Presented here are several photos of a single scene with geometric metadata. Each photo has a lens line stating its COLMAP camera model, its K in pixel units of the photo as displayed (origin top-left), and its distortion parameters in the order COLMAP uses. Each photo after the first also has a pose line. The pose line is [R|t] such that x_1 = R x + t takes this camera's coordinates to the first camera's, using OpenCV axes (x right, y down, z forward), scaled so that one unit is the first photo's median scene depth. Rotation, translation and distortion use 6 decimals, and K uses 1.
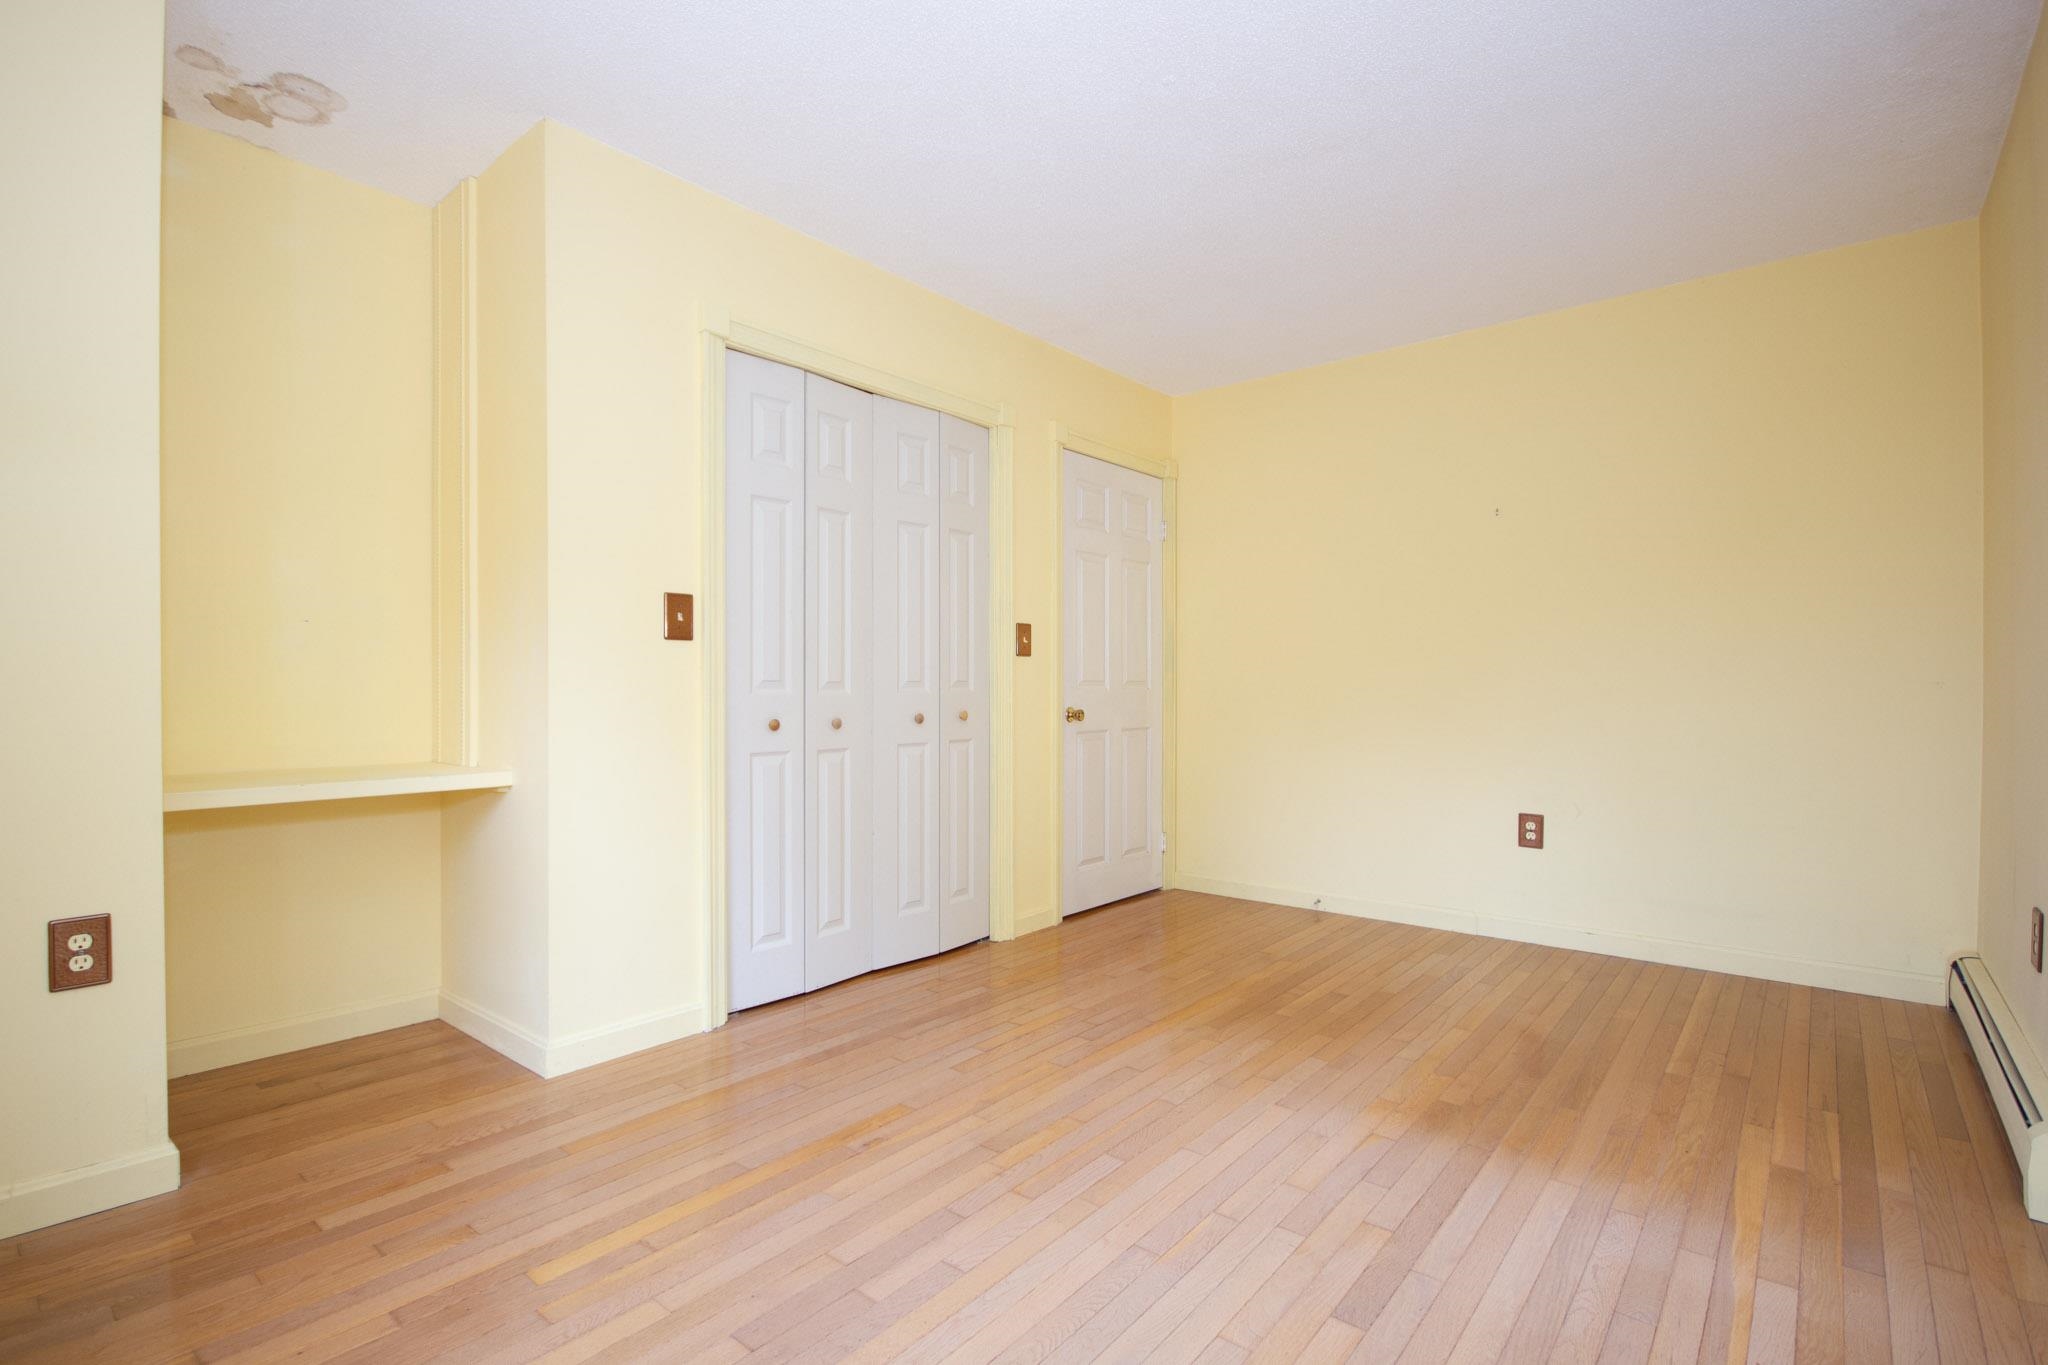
lens RADIAL K [[945.0, 0, 1012.3], [0, 945.0, 687.5], [0, 0, 1]] dist [0.011232, -0.010833]
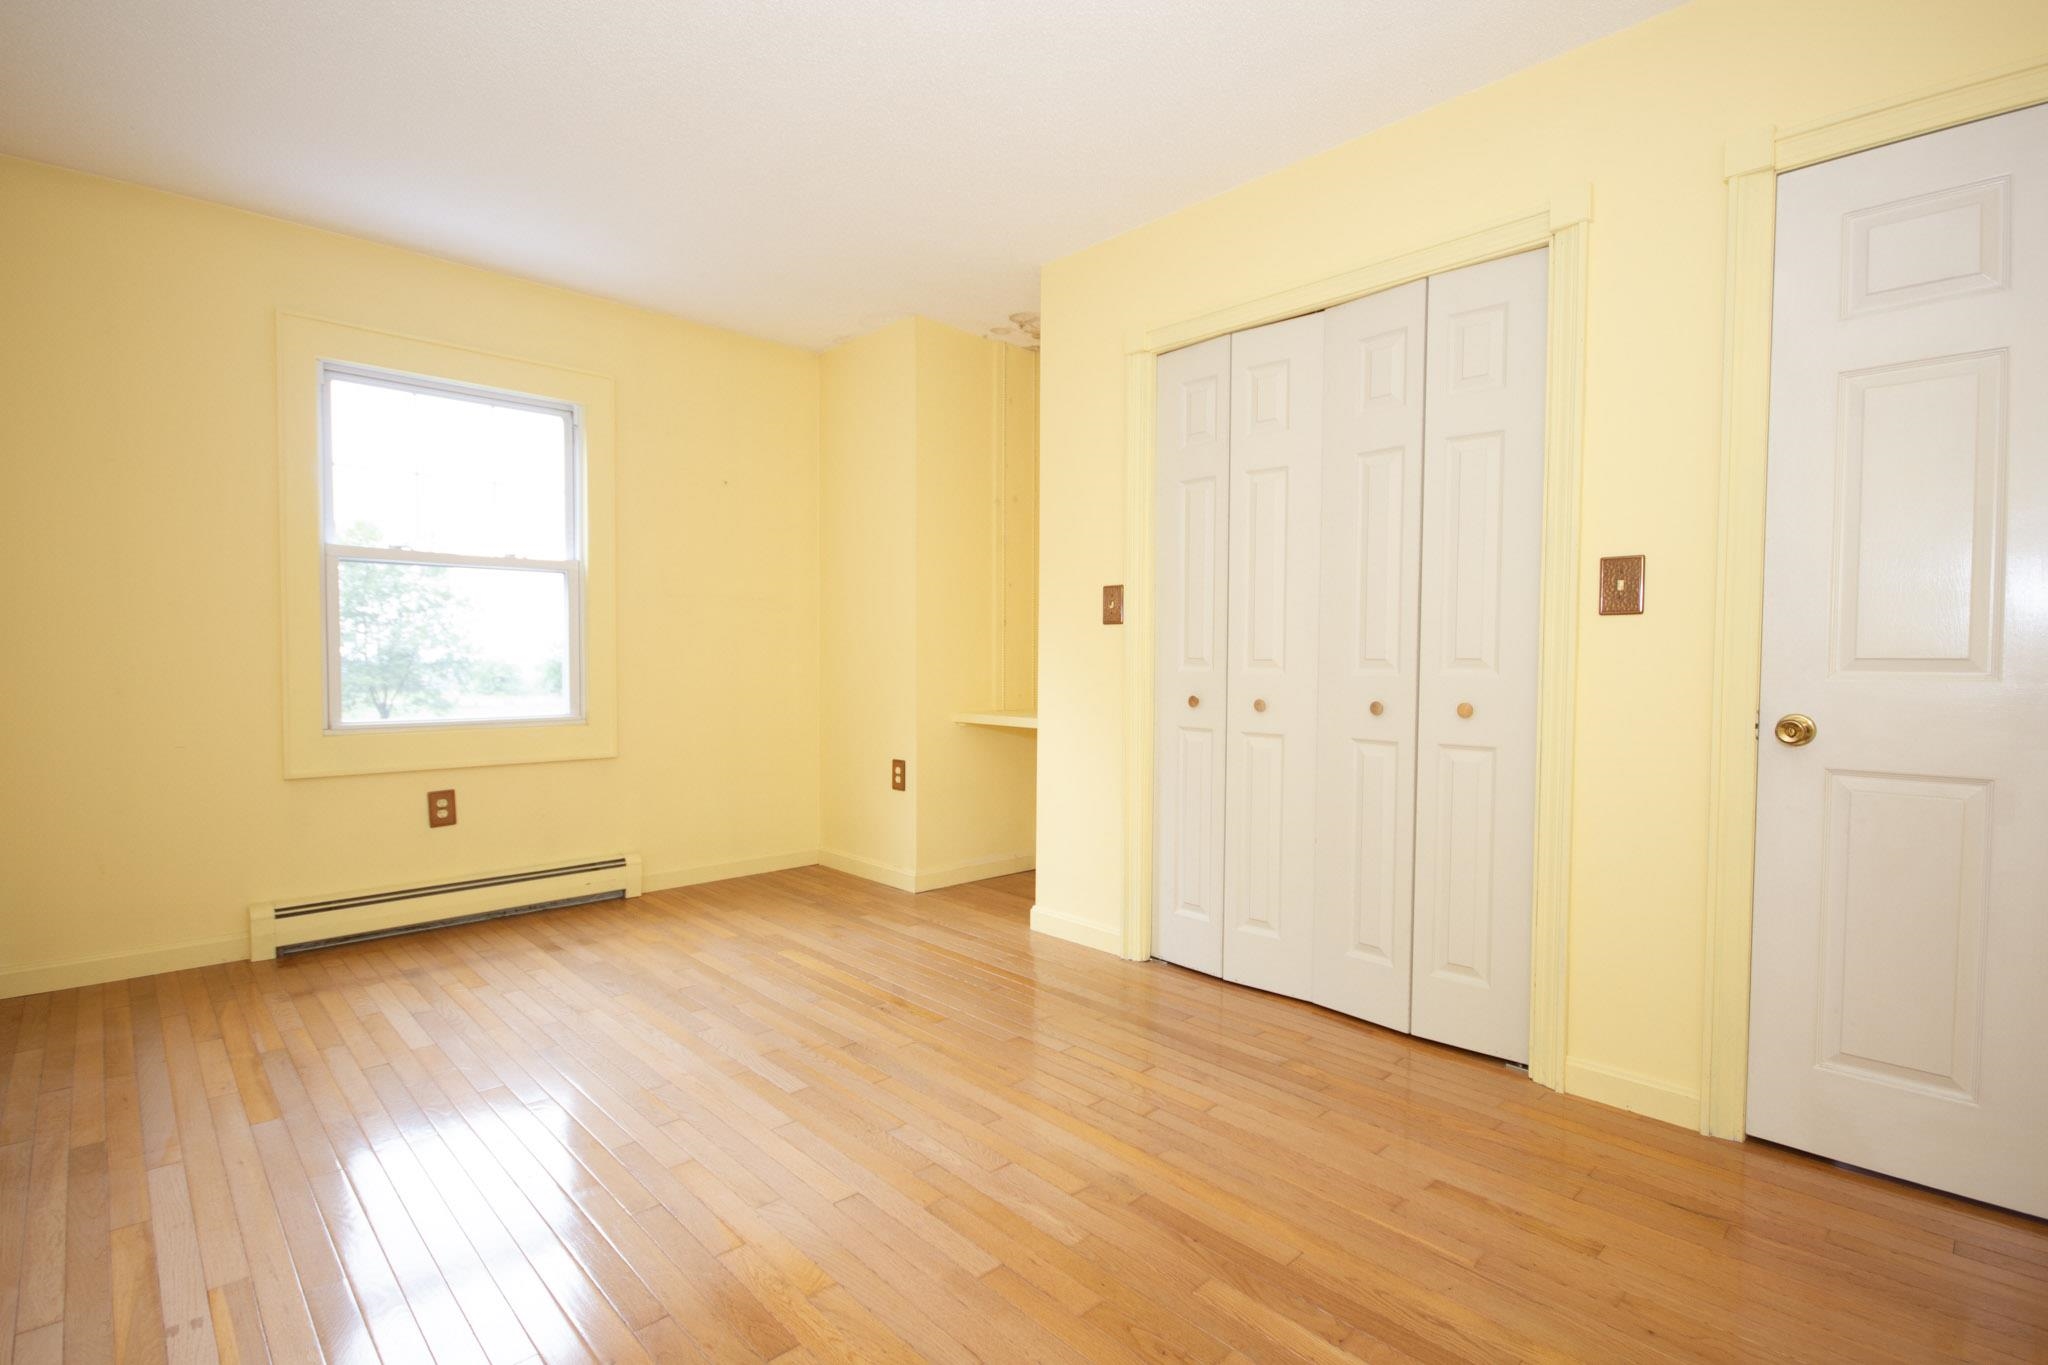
lens RADIAL K [[926.5, 0, 1020.4], [0, 926.5, 697.5], [0, 0, 1]] dist [-0.011712, -0.000109]
pose [[-0.075994, 0.034175, -0.996522, 0.784836], [-0.017260, 0.999218, 0.035584, 0.003396], [0.996959, 0.019904, -0.075345, 0.920121]]
